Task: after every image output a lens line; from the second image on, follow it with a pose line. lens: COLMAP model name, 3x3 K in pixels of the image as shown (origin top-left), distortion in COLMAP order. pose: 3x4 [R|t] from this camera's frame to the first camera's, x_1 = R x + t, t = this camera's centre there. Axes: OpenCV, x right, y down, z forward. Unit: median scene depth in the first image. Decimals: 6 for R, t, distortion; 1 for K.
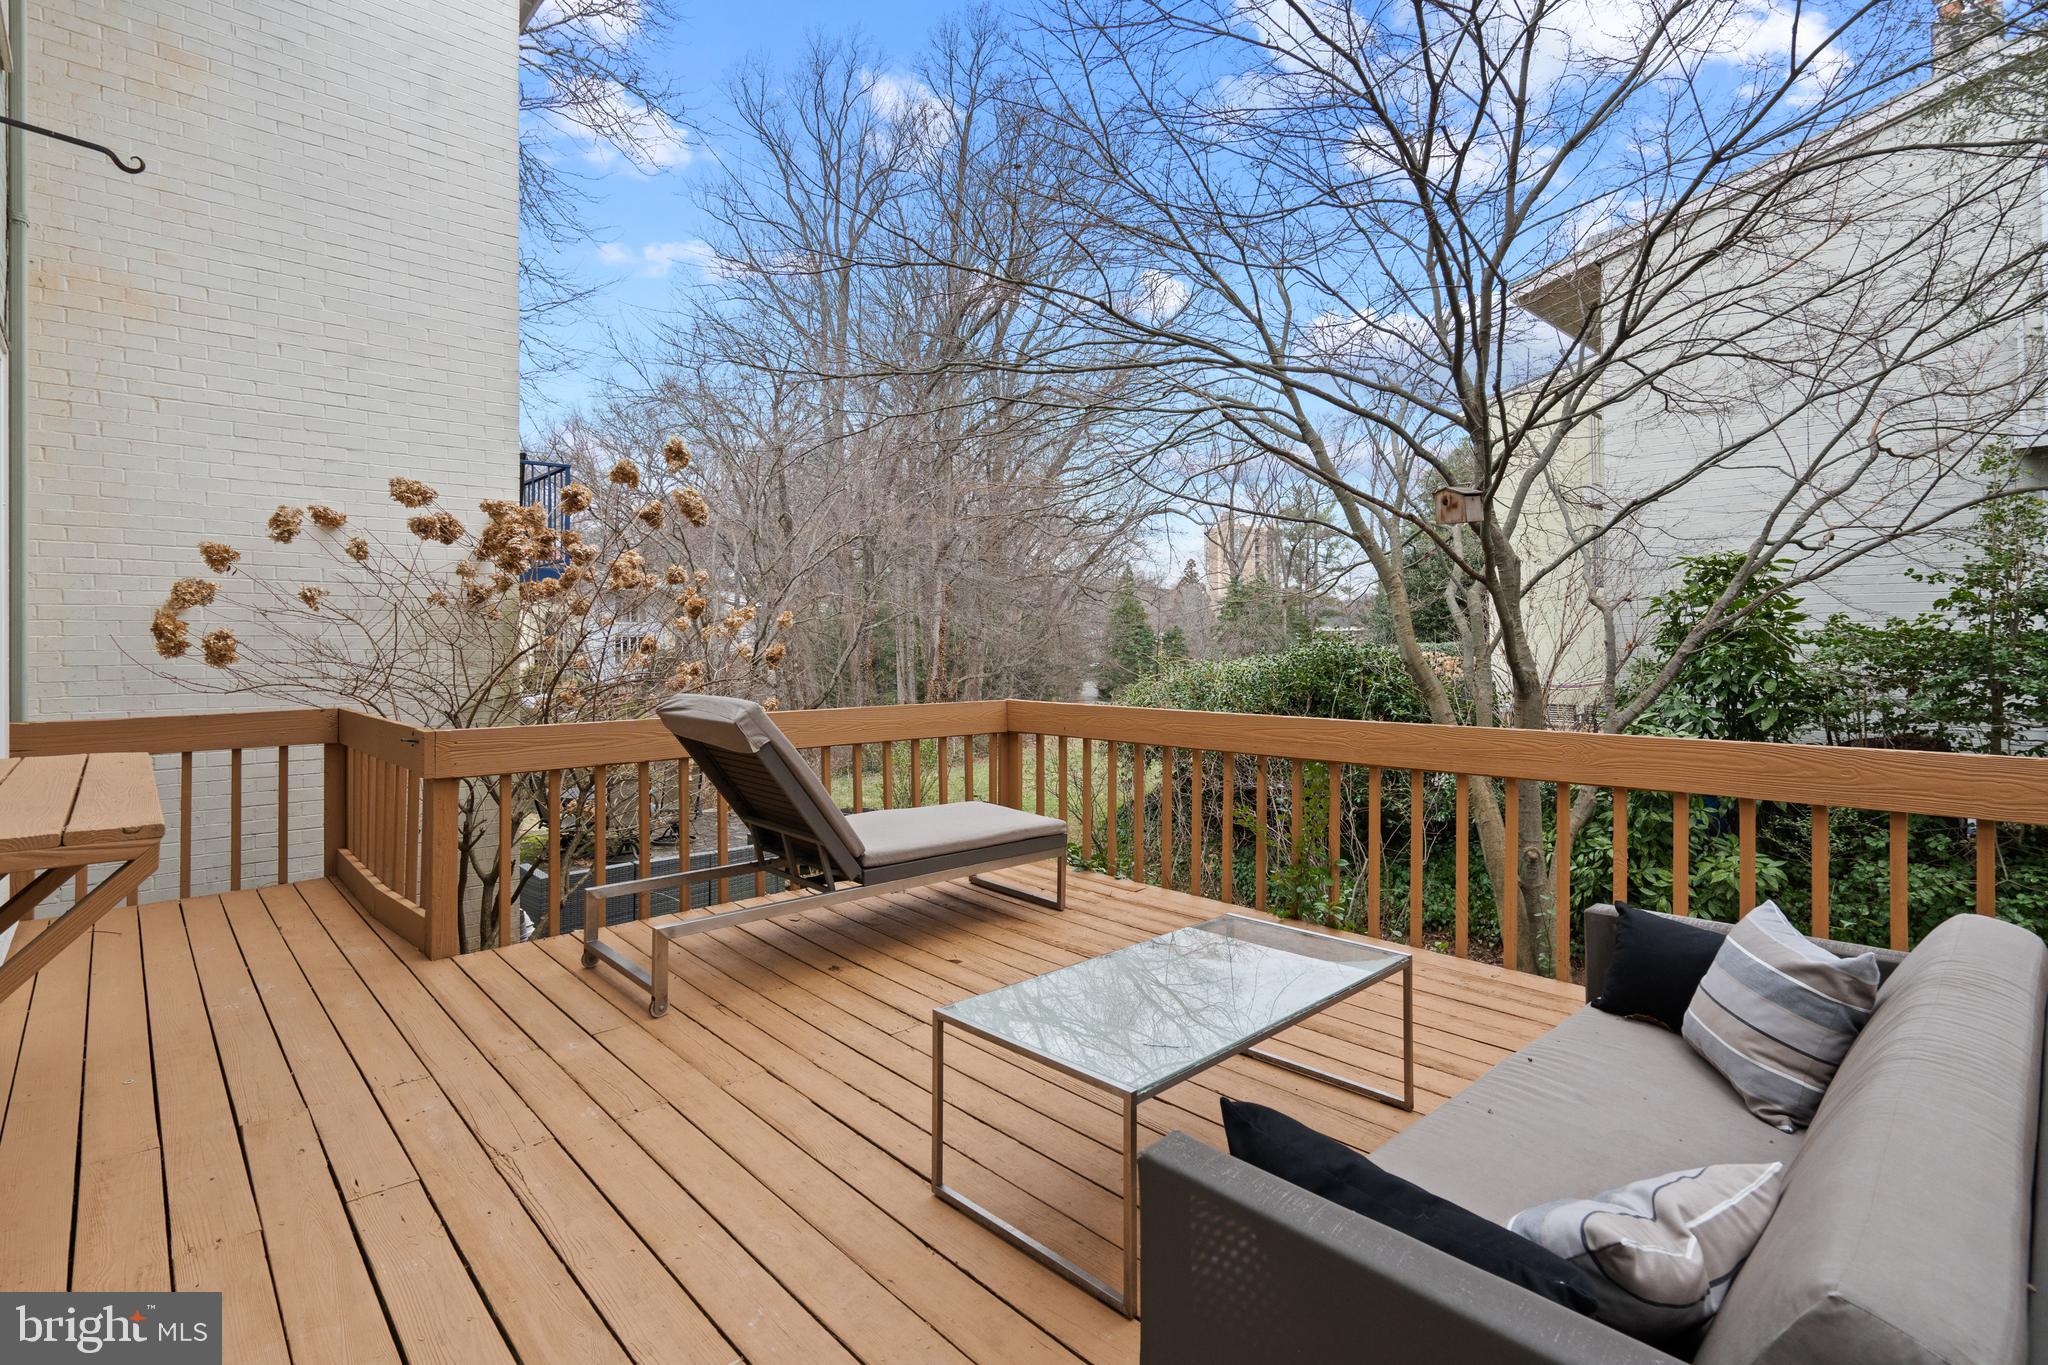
lens RADIAL K [[932.3, 0, 1014.0], [0, 932.3, 664.7], [0, 0, 1]] dist [-0.003704, 0.000618]
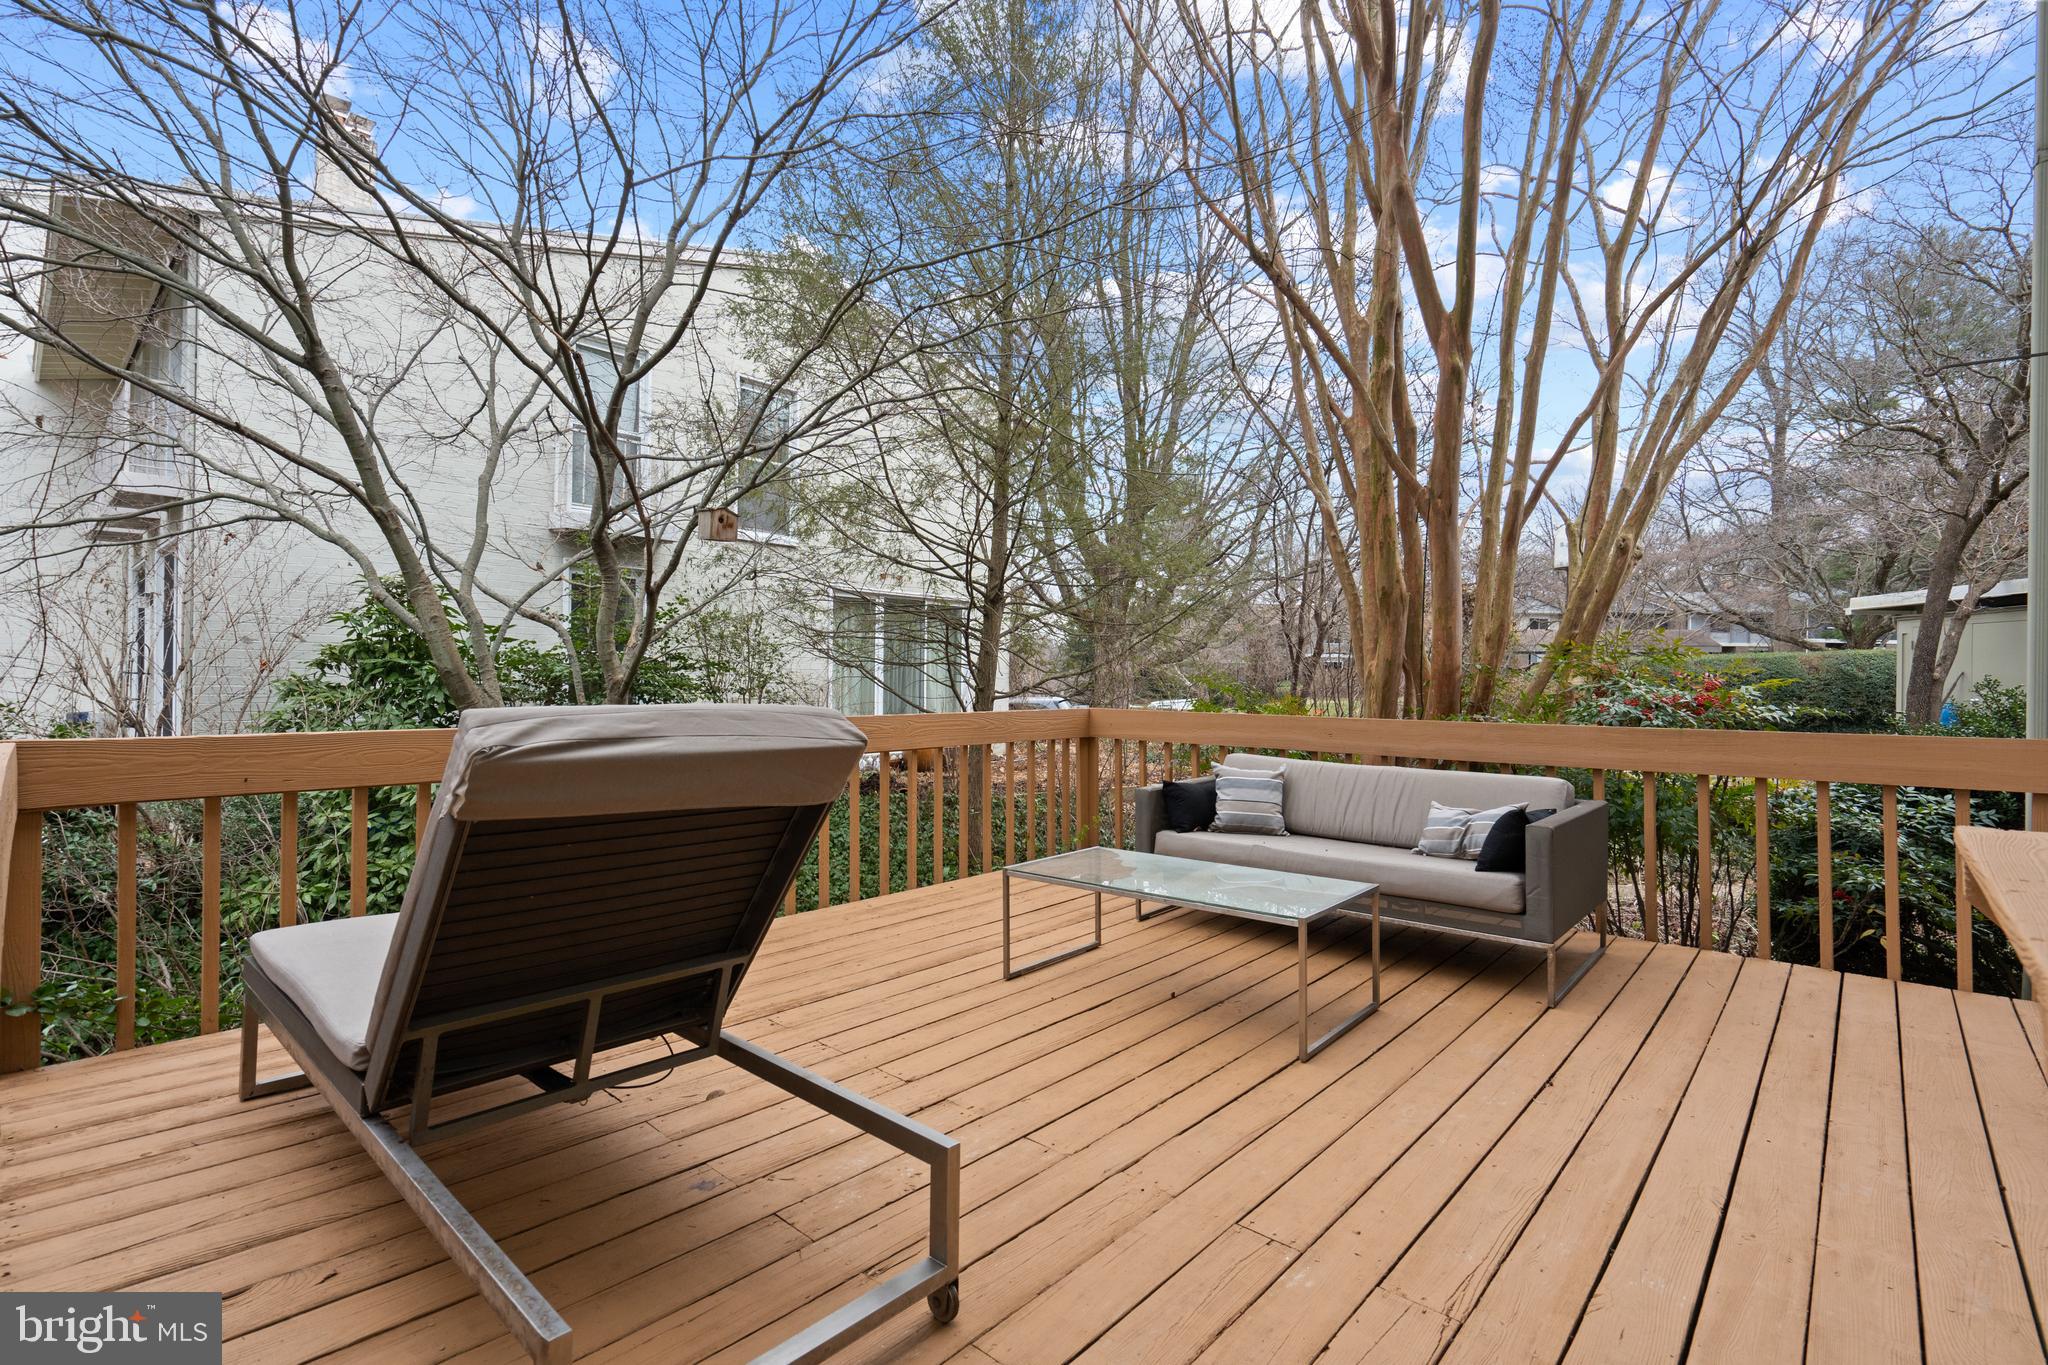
lens RADIAL K [[932.3, 0, 1013.9], [0, 932.3, 679.0], [0, 0, 1]] dist [-0.003704, 0.000618]
pose [[-0.067197, 0.004940, 0.997727, -1.106186], [0.011950, 0.999920, -0.004146, 0.037255], [-0.997668, 0.011645, -0.067251, 1.226545]]
